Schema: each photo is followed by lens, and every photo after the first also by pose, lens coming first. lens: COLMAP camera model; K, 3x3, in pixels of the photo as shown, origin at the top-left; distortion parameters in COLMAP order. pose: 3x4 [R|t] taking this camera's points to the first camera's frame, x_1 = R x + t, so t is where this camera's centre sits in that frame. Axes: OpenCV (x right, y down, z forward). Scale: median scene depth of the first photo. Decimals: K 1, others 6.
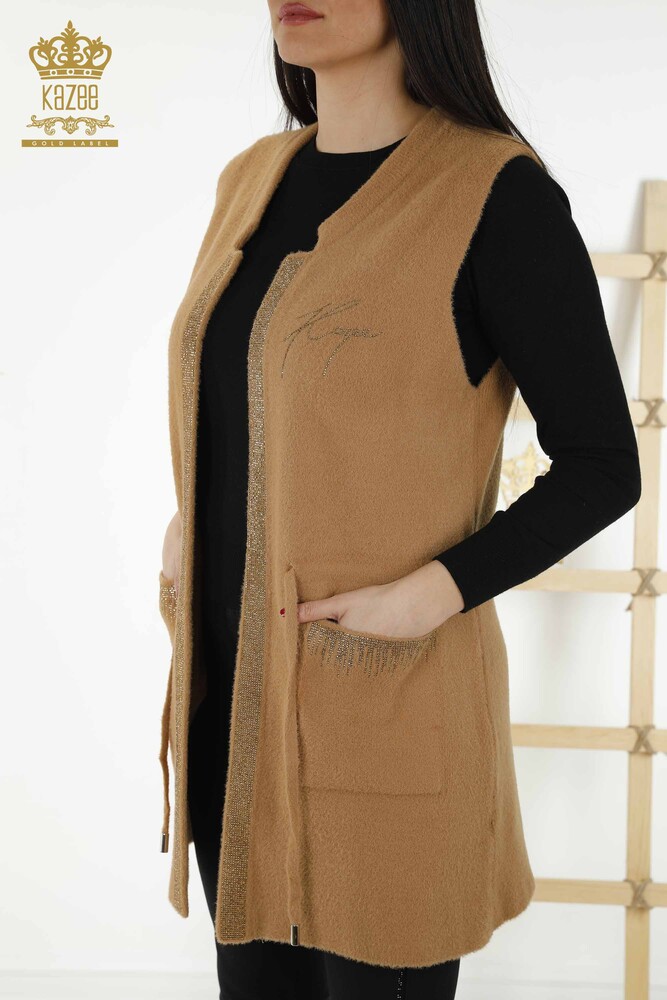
lens RADIAL K [[1990.7, 0, 333.5], [0, 1990.7, 500.0], [0, 0, 1]] dist [0.514627, -0.059906]
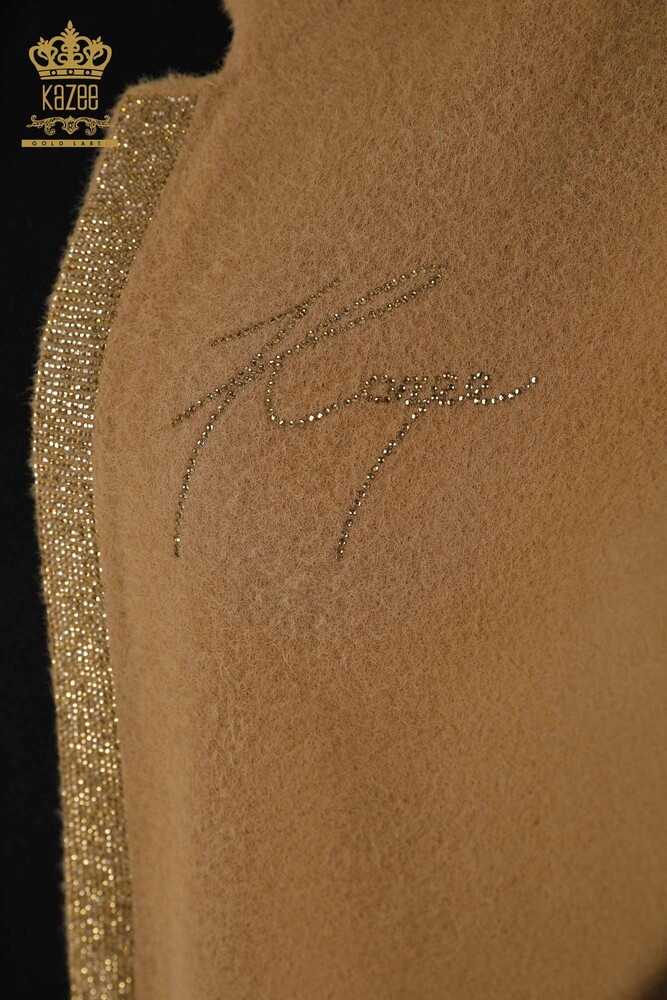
lens RADIAL K [[1990.7, 0, 333.5], [0, 1990.7, 500.0], [0, 0, 1]] dist [0.514627, -0.059906]
pose [[0.984606, -0.091535, 0.148904, -0.047066], [0.069166, 0.986412, 0.149022, -0.113992], [-0.160522, -0.136429, 0.977558, 0.755044]]
